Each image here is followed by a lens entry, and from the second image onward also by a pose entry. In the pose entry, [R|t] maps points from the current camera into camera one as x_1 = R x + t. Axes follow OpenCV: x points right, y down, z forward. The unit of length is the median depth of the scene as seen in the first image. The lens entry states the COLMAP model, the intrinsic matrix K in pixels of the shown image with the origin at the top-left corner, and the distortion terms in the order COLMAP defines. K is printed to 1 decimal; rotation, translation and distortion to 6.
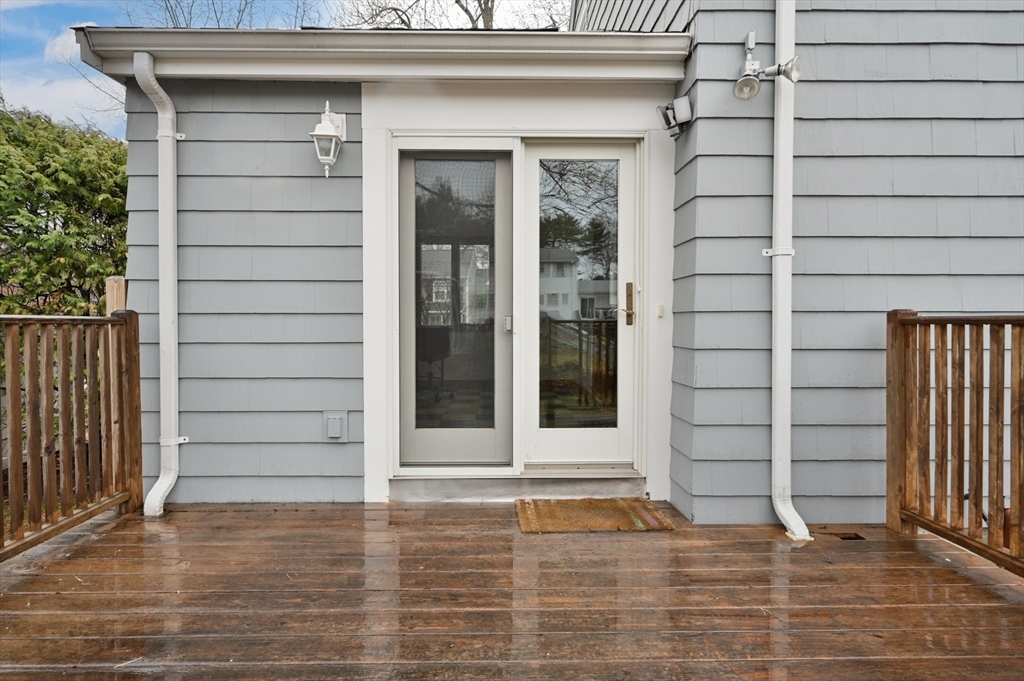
lens RADIAL K [[483.5, 0, 505.0], [0, 483.5, 325.6], [0, 0, 1]] dist [-0.000367, 0.000327]
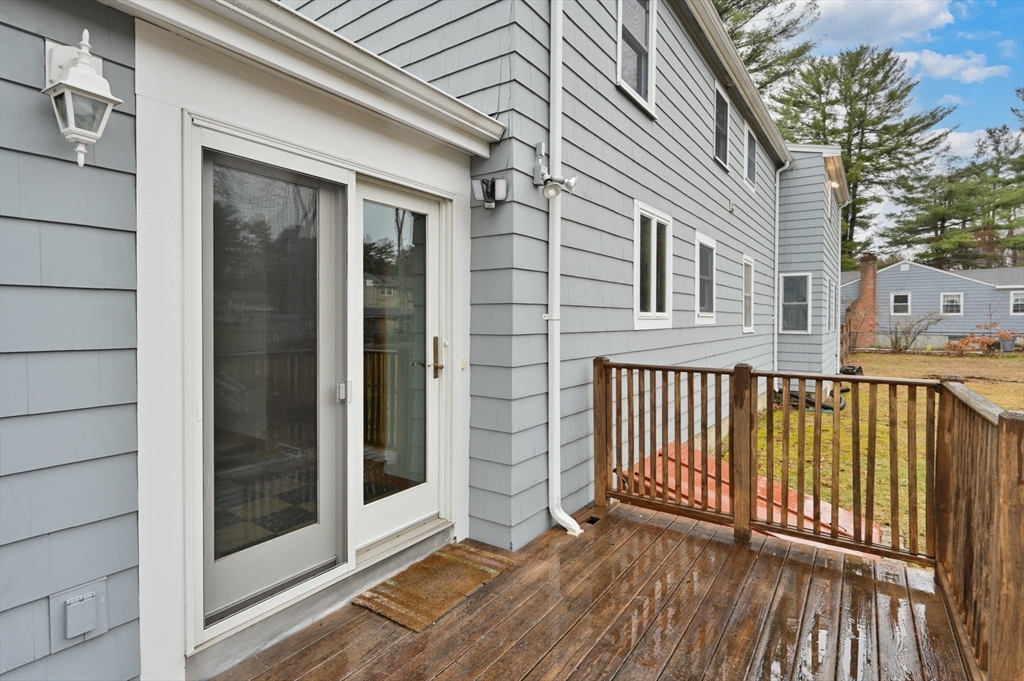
lens RADIAL K [[483.5, 0, 505.0], [0, 483.5, 325.6], [0, 0, 1]] dist [-0.000367, 0.000327]
pose [[0.618749, -0.002979, 0.785583, -0.484130], [0.007321, 0.999971, -0.001974, -0.116454], [-0.785554, 0.006973, 0.618753, 0.271794]]
